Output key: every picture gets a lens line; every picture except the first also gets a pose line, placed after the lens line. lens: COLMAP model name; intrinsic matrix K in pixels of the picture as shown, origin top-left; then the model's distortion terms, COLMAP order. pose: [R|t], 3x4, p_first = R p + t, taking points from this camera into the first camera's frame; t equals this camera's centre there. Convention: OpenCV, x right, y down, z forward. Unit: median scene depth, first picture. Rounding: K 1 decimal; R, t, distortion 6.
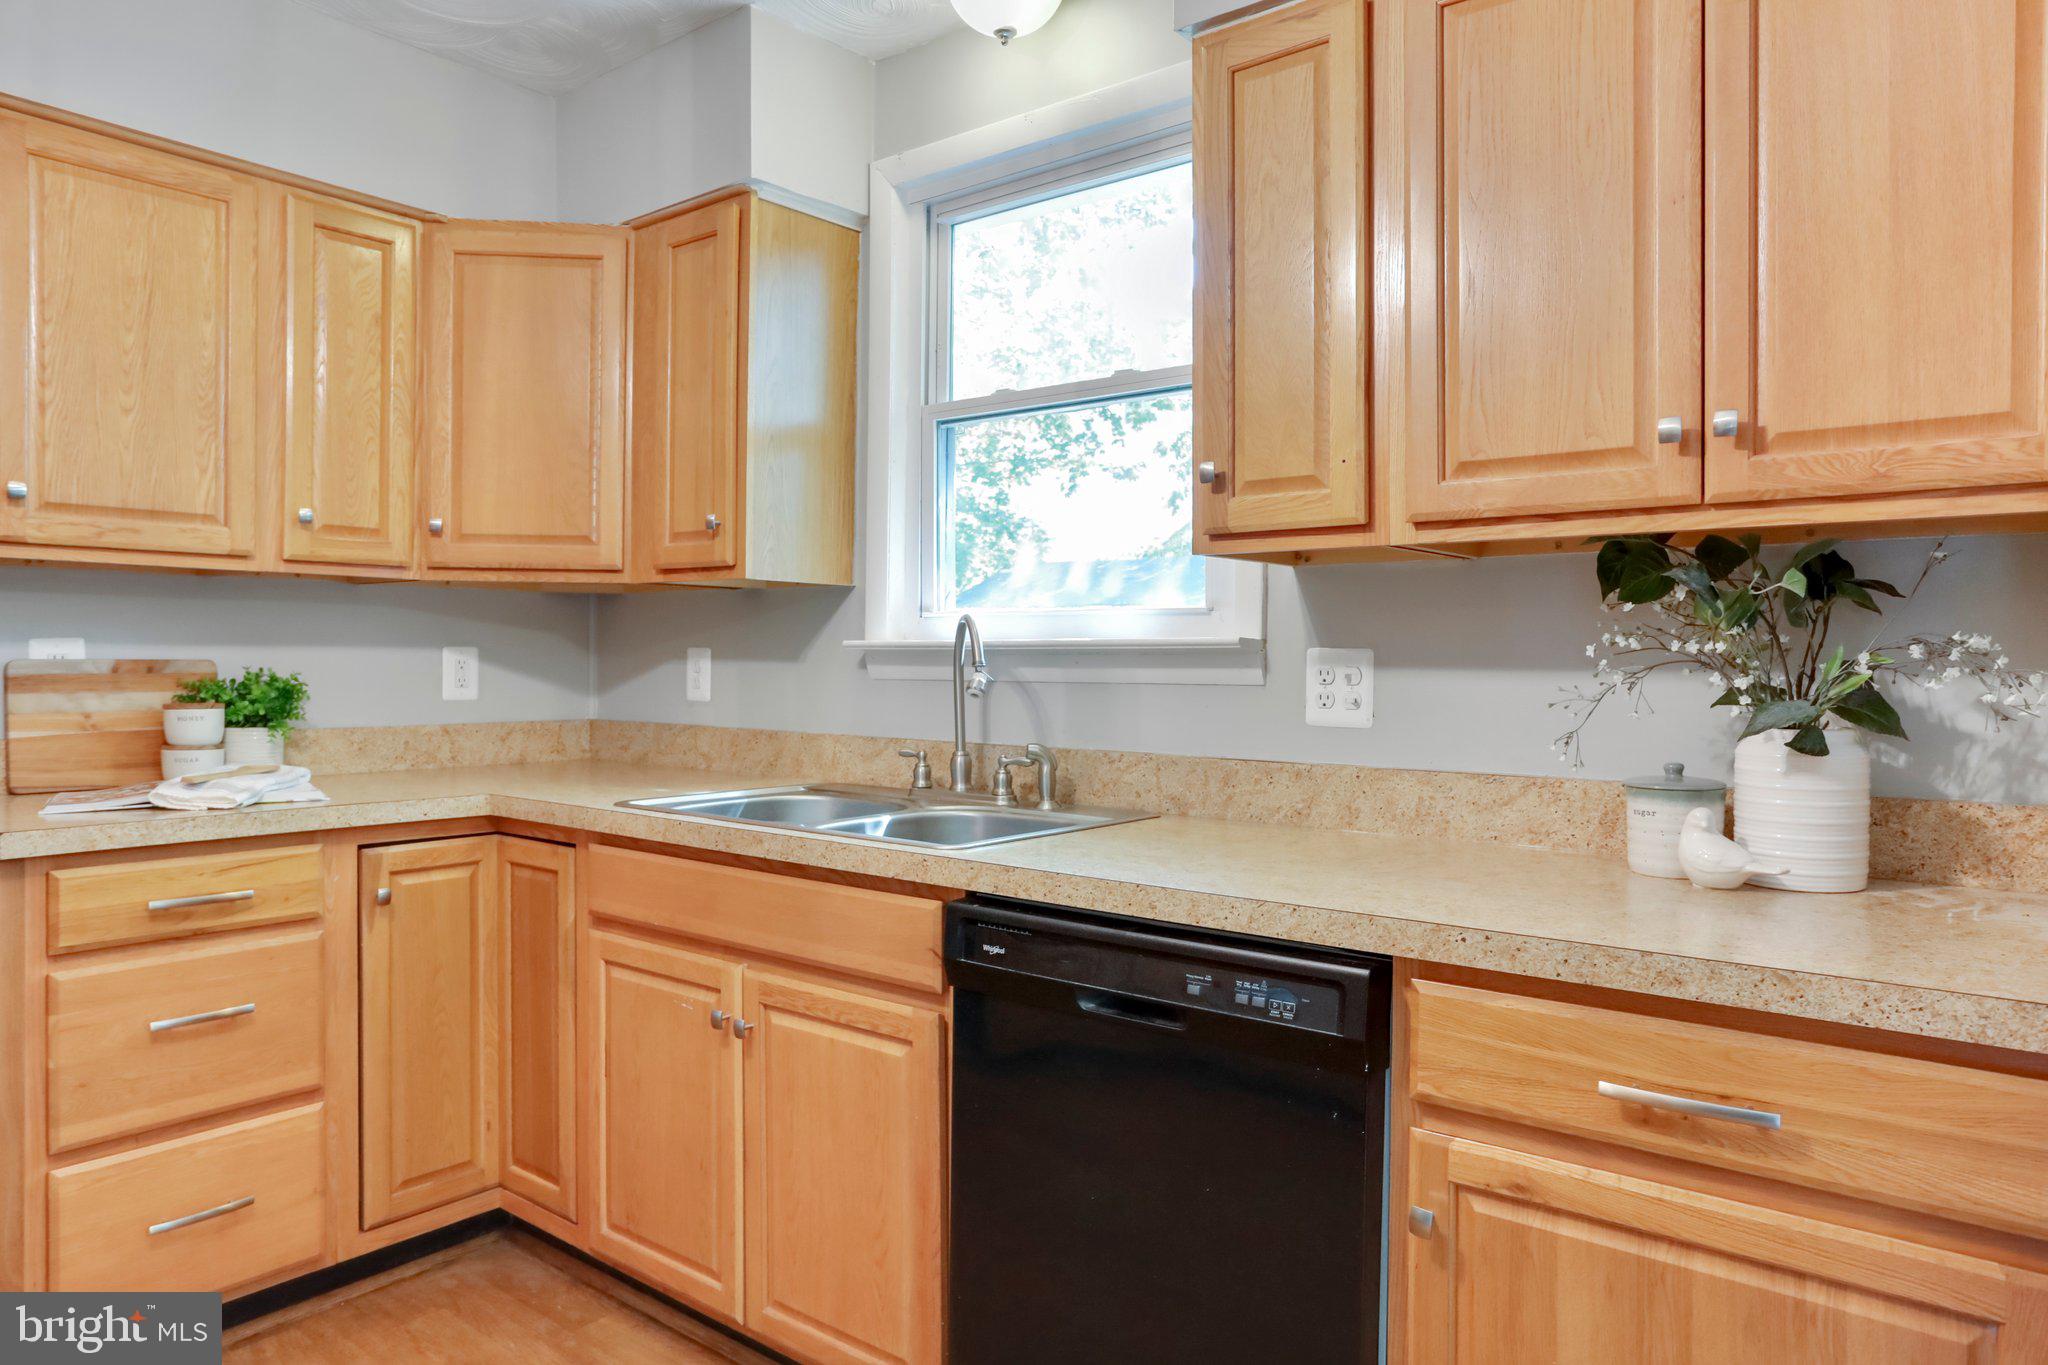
lens RADIAL K [[1308.0, 0, 1024.0], [0, 1308.0, 682.5], [0, 0, 1]] dist [-0.022012, 0.000081]
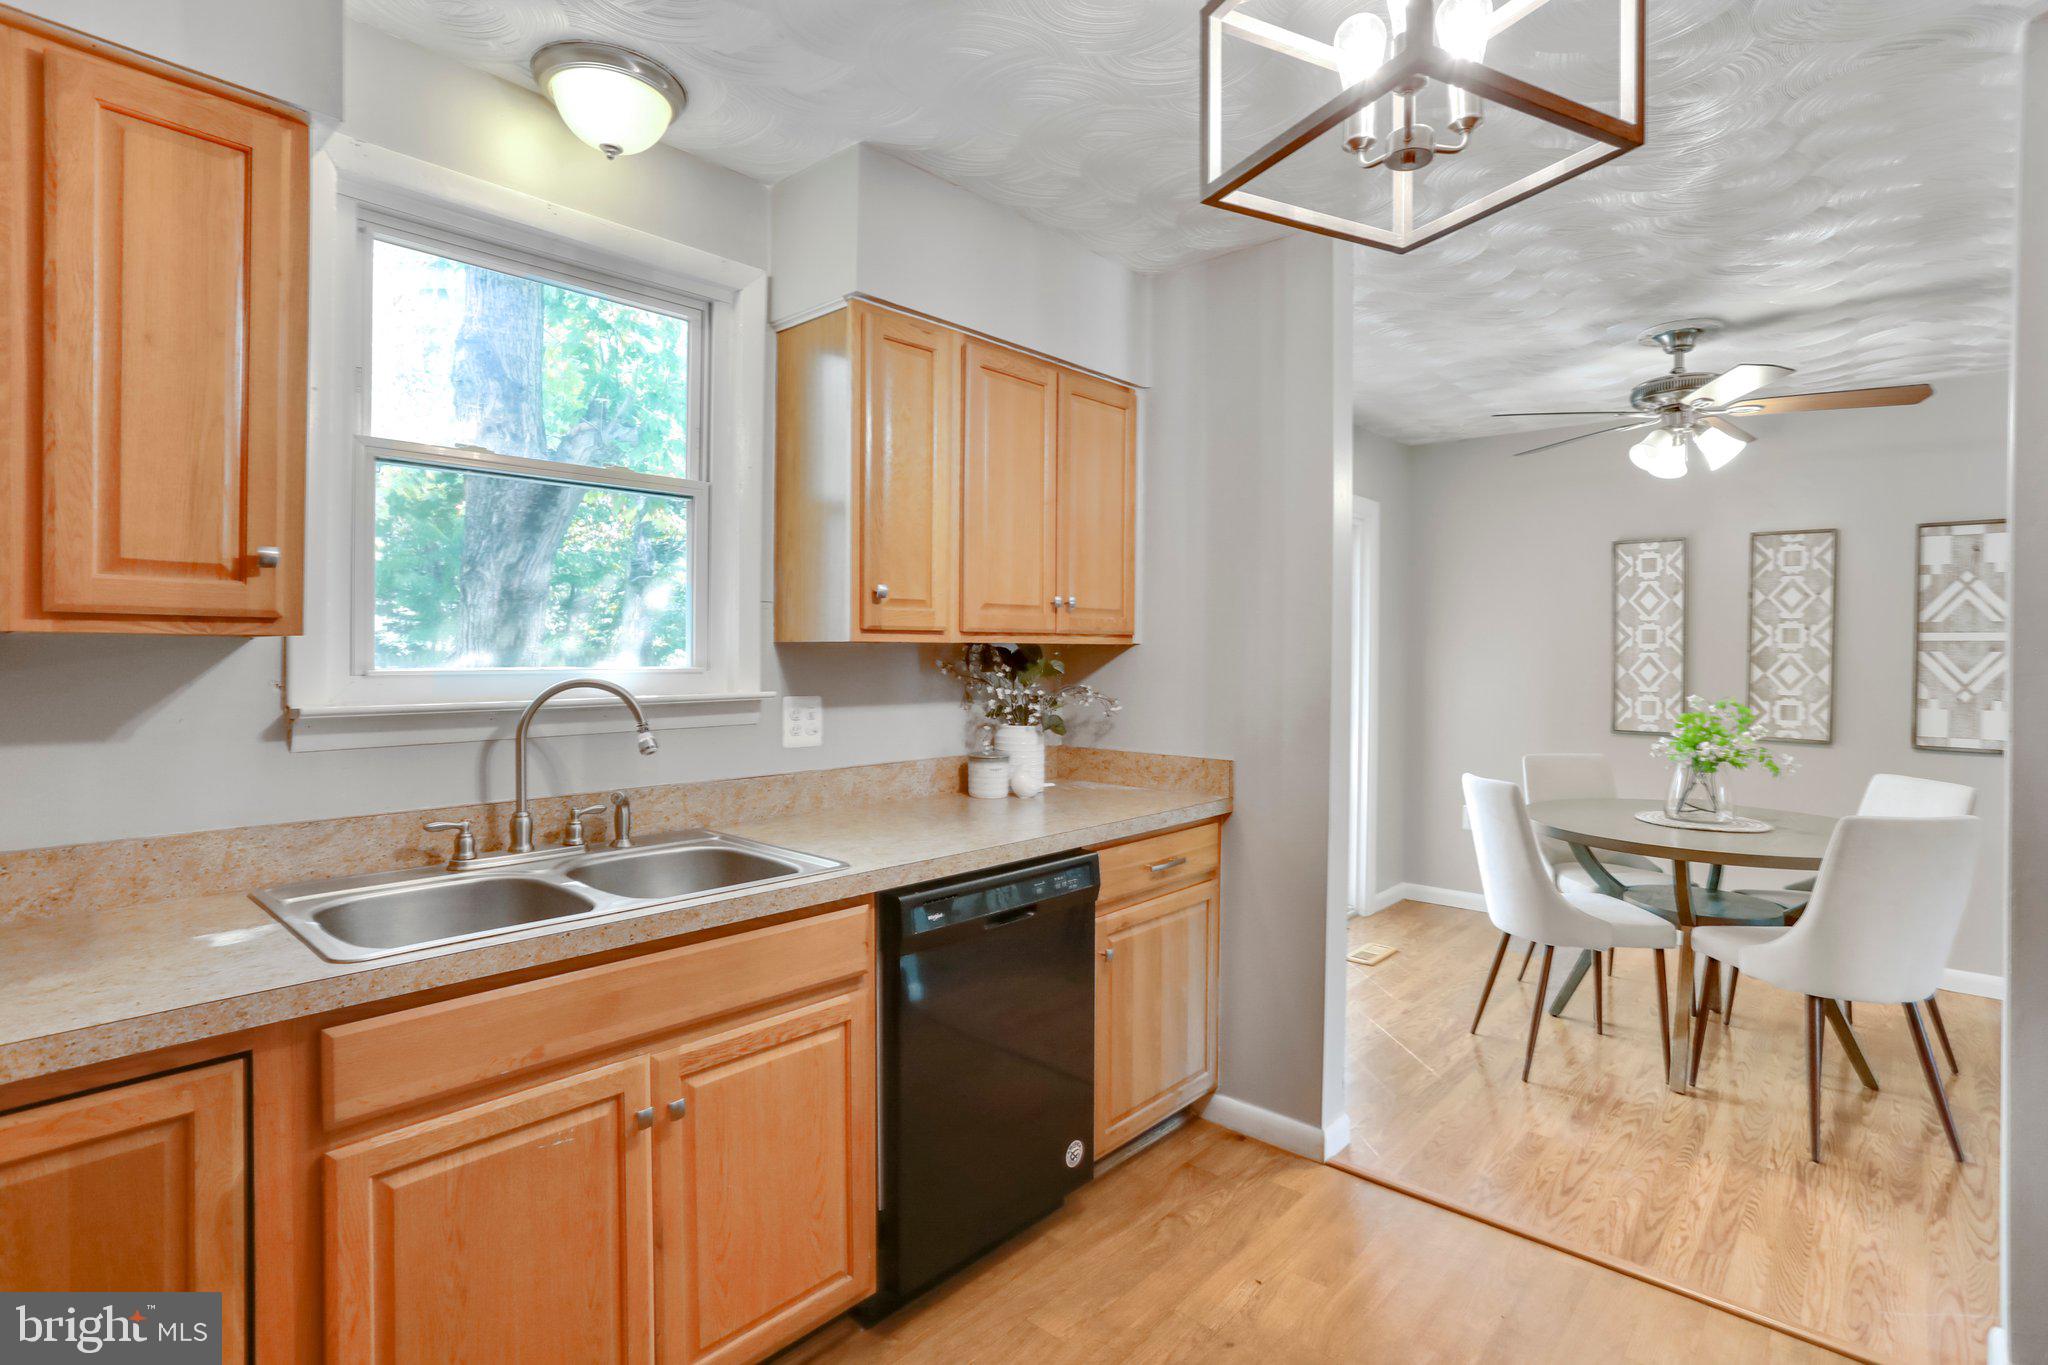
lens RADIAL K [[991.7, 0, 1021.8], [0, 991.7, 651.1], [0, 0, 1]] dist [-0.068563, 0.031674]
pose [[0.062826, -0.005437, 0.998010, -0.970305], [0.015109, 0.999876, 0.004496, -0.086336], [-0.997910, 0.014797, 0.062900, 0.708910]]
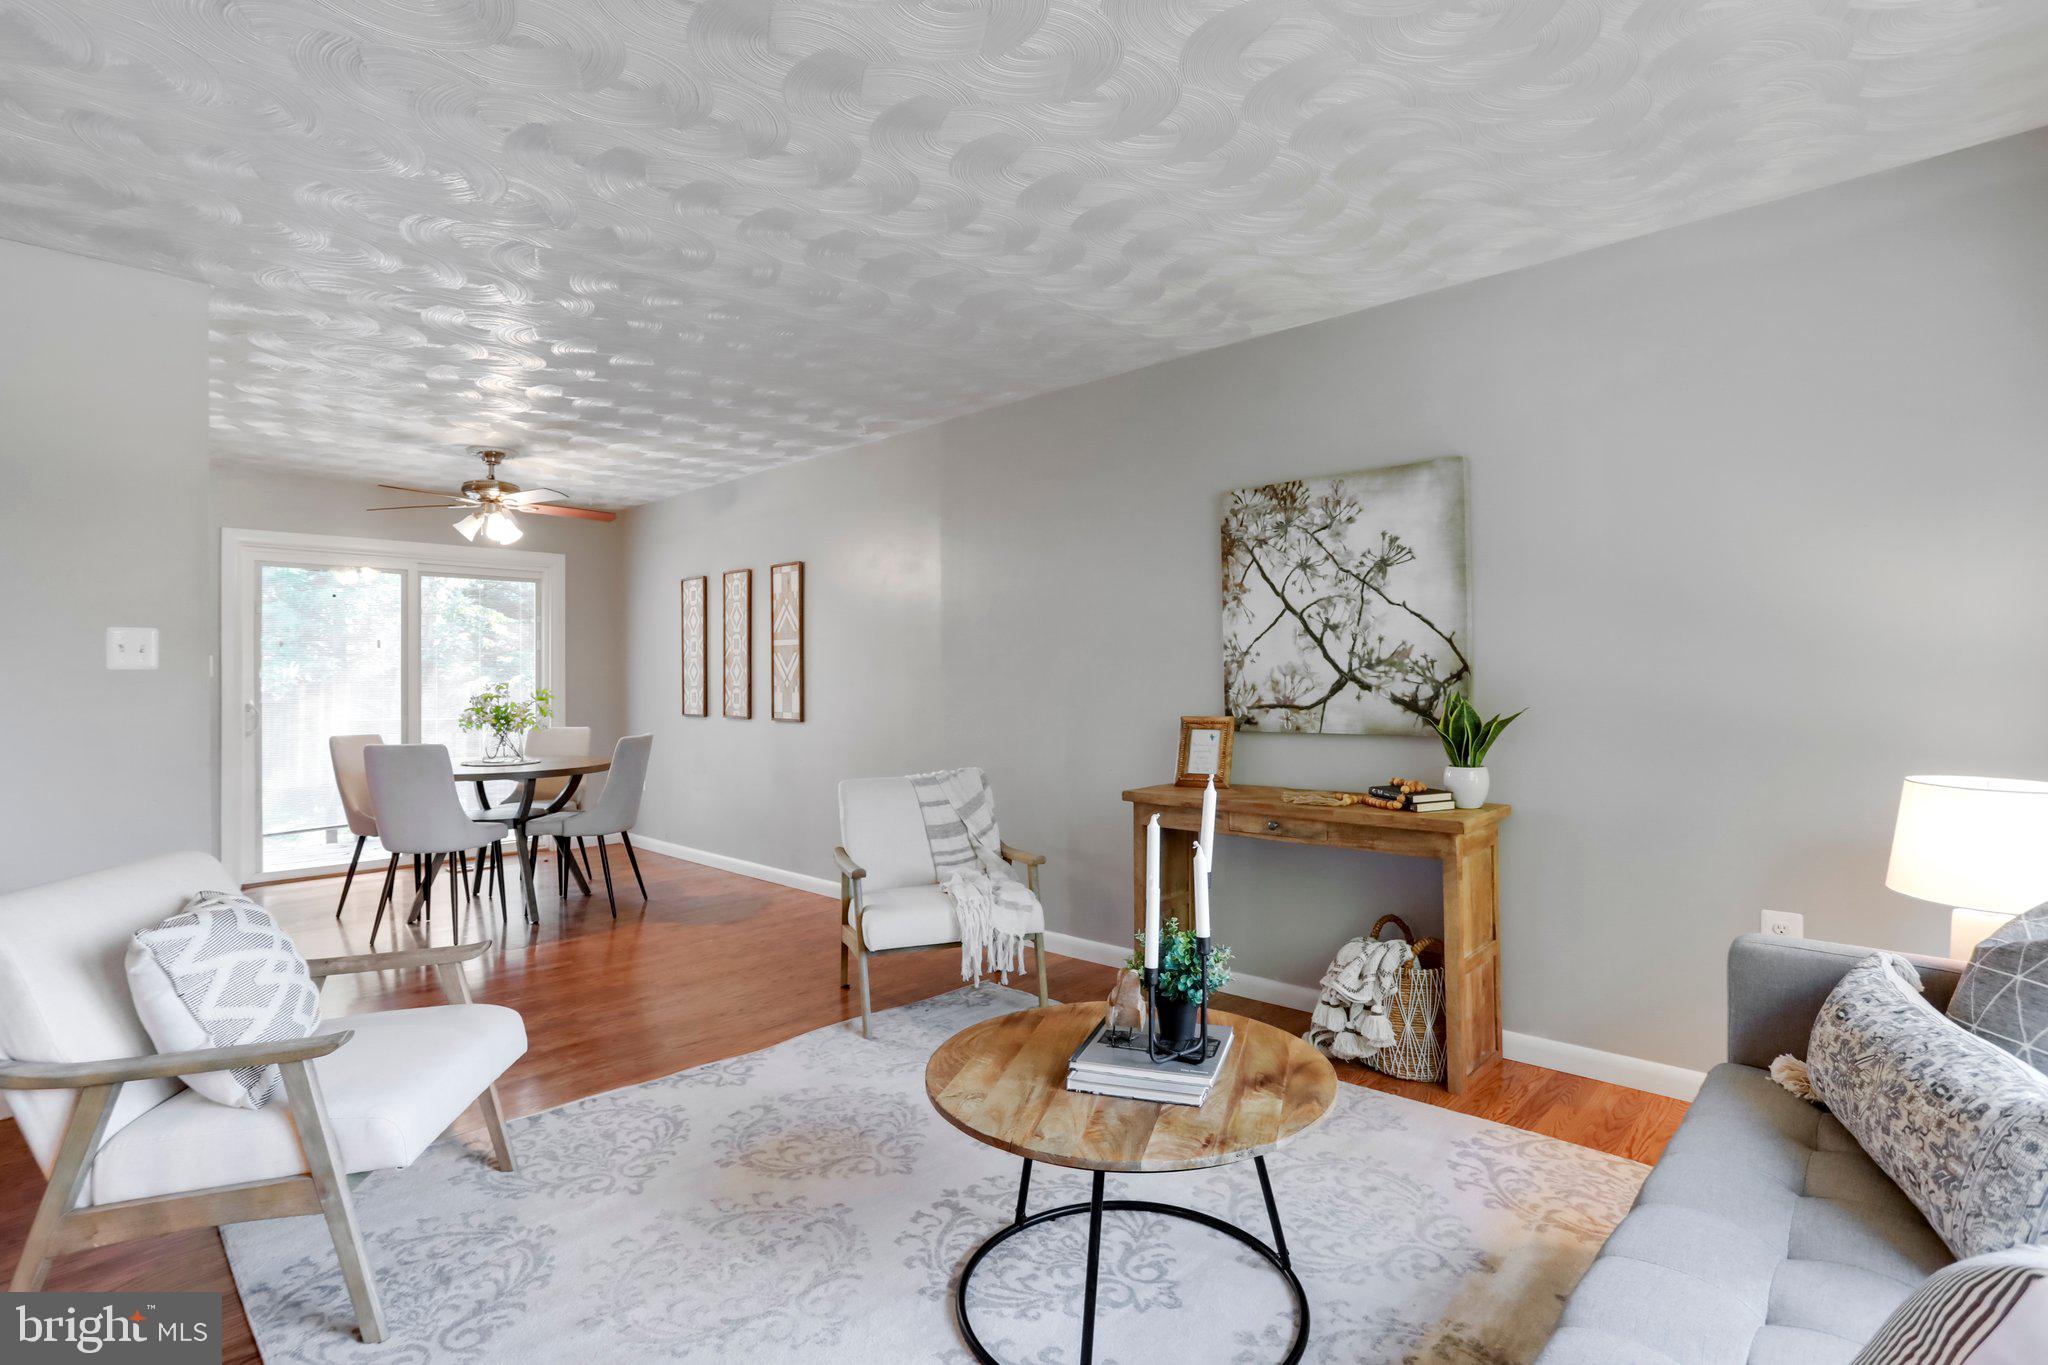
lens RADIAL K [[991.7, 0, 1021.8], [0, 991.7, 651.1], [0, 0, 1]] dist [-0.068563, 0.031674]
pose [[0.072592, 0.016882, 0.997219, -1.764250], [0.032448, 0.999287, -0.019279, 0.025105], [-0.996834, 0.033757, 0.071993, -1.945778]]
